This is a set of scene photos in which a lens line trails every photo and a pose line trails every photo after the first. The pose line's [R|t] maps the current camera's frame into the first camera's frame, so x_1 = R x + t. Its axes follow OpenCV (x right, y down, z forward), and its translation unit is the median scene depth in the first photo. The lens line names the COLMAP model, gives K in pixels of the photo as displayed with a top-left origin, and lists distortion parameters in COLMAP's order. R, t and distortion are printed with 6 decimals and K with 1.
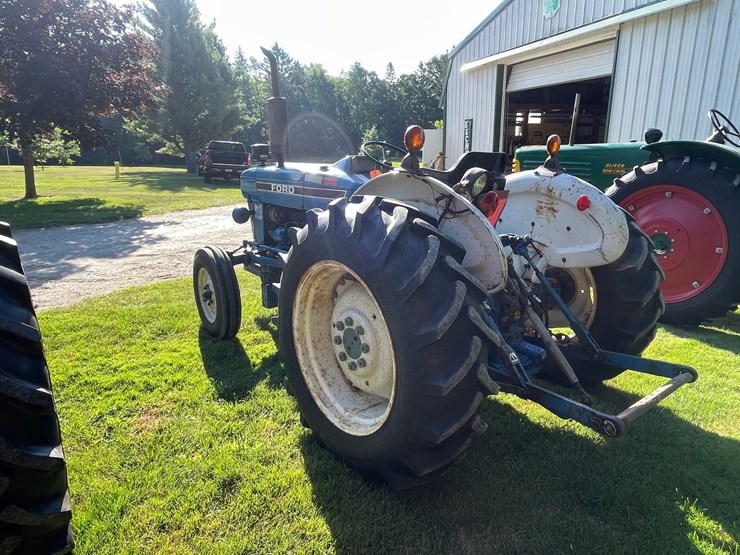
lens RADIAL K [[473.0, 0, 367.3], [0, 473.0, 276.9], [0, 0, 1]] dist [-0.004363, 0.001829]
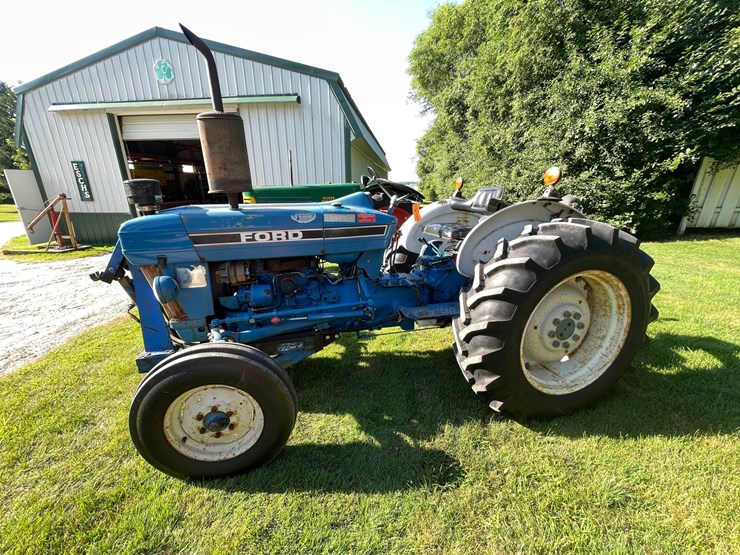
lens RADIAL K [[298.2, 0, 370.0], [0, 298.2, 277.5], [0, 0, 1]] dist [-0.003075, 0.000071]
pose [[0.405036, -0.263818, 0.875412, -0.215843], [0.247498, 0.953355, 0.172795, -0.063676], [-0.880165, 0.146675, 0.451437, 0.246421]]
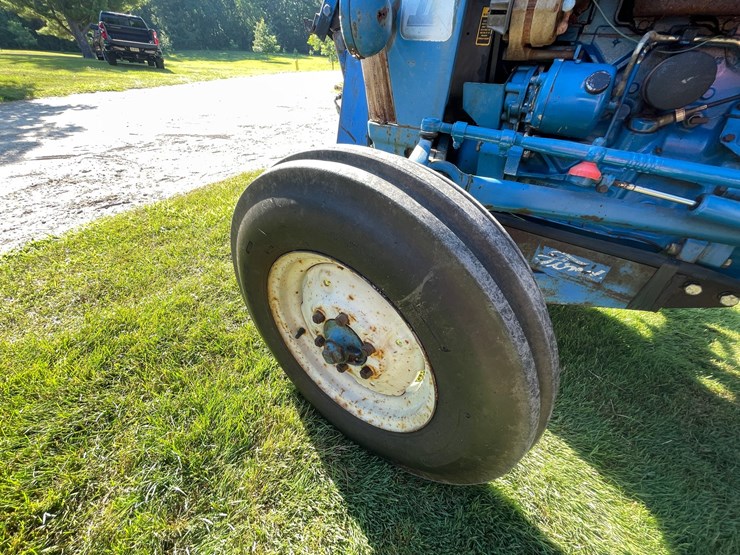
lens RADIAL K [[298.2, 0, 370.0], [0, 298.2, 277.5], [0, 0, 1]] dist [-0.003075, 0.000071]
pose [[0.952757, -0.148746, 0.264820, -0.142872], [0.037804, 0.923171, 0.382526, -0.025052], [-0.301373, -0.354443, 0.885181, 0.340558]]
